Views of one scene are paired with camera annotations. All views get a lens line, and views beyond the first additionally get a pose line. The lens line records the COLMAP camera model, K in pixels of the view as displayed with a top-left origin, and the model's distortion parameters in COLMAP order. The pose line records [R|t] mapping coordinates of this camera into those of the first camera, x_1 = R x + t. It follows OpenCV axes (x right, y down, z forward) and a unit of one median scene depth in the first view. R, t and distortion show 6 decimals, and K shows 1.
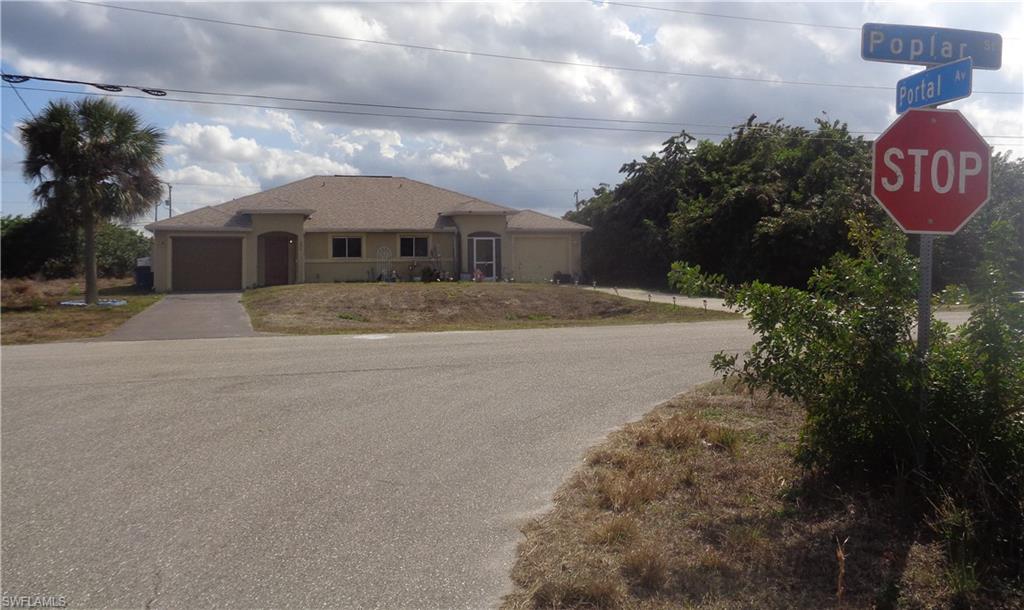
lens RADIAL K [[817.1, 0, 510.8], [0, 817.1, 244.2], [0, 0, 1]] dist [-0.008568, 0.000694]
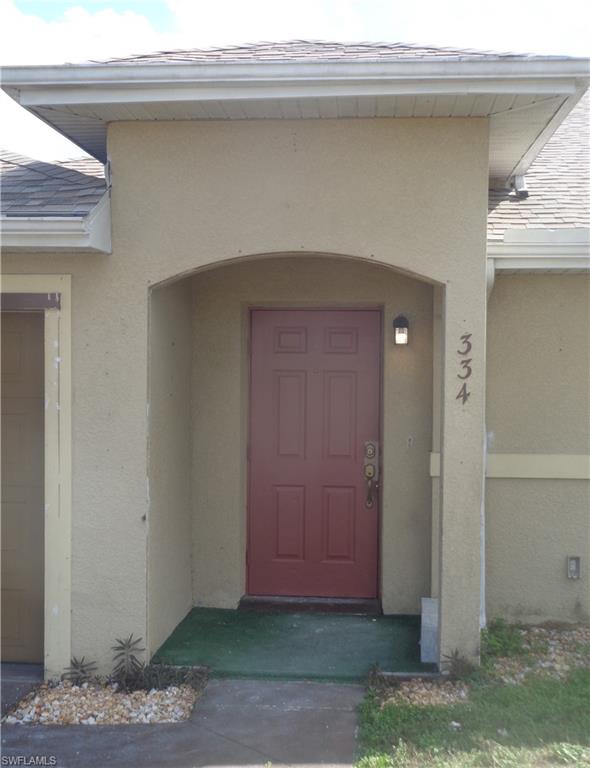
lens RADIAL K [[941.7, 0, 295.2], [0, 941.7, 401.2], [0, 0, 1]] dist [0.001582, -0.000445]
pose [[0.918921, 0.025647, -0.393608, -0.208918], [-0.008648, 0.998954, 0.044900, 0.000840], [0.394348, -0.037855, 0.918181, 0.796710]]
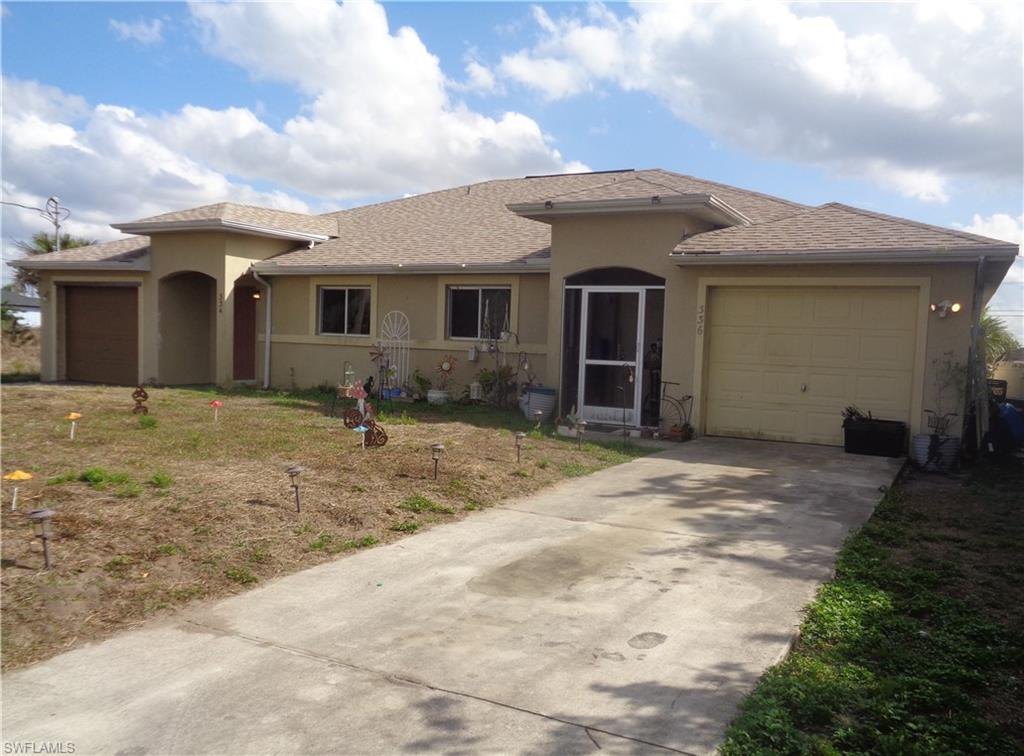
lens RADIAL K [[834.7, 0, 529.4], [0, 834.7, 380.0], [0, 0, 1]] dist [0.028366, 0.000073]
pose [[0.692094, 0.066168, -0.718769, 0.187941], [-0.033351, 0.997657, 0.059728, 0.010473], [0.721037, -0.017366, 0.692679, 0.746651]]
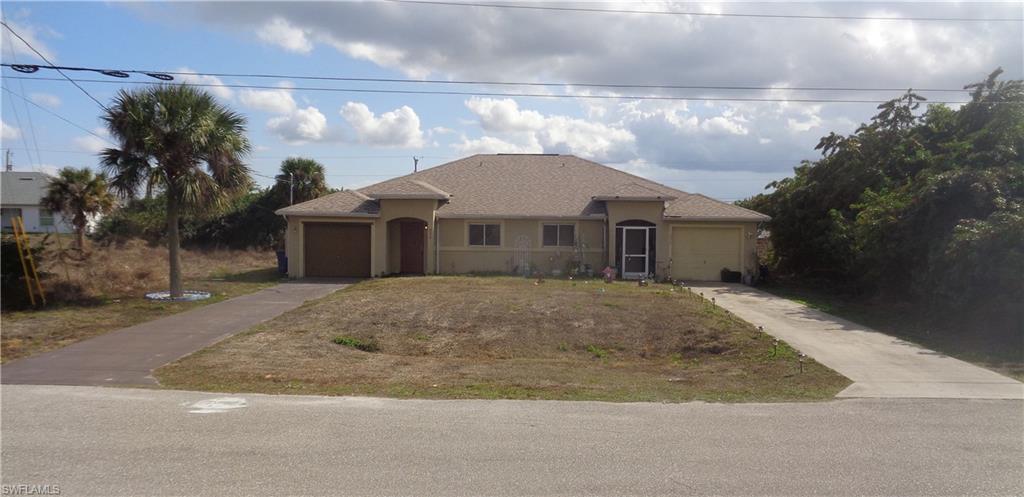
lens RADIAL K [[780.7, 0, 512.4], [0, 780.7, 261.1], [0, 0, 1]] dist [0.002537, -0.002496]
pose [[0.941115, 0.036455, -0.336114, 0.124394], [-0.013695, 0.997464, 0.069838, -0.027944], [0.337808, -0.061123, 0.939228, 0.176781]]
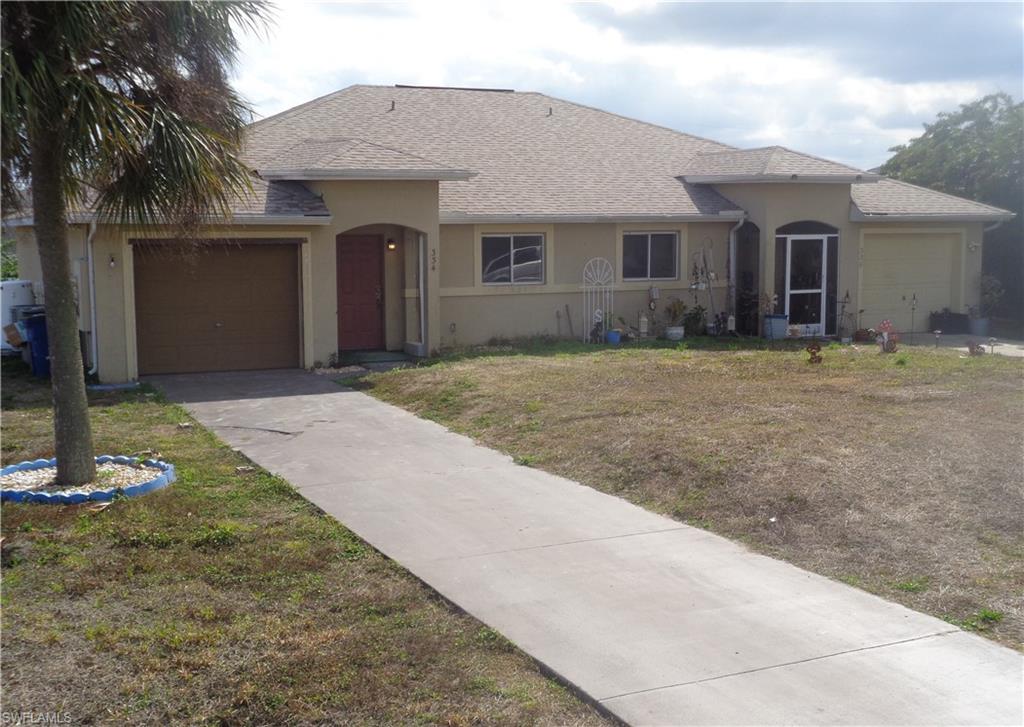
lens RADIAL K [[1275.8, 0, 512.0], [0, 1275.8, 363.5], [0, 0, 1]] dist [0.006836, -0.027807]
pose [[0.991427, -0.010836, 0.130215, -0.282773], [-0.005720, 0.992002, 0.126096, -0.025462], [-0.130540, -0.125760, 0.983435, 0.334092]]
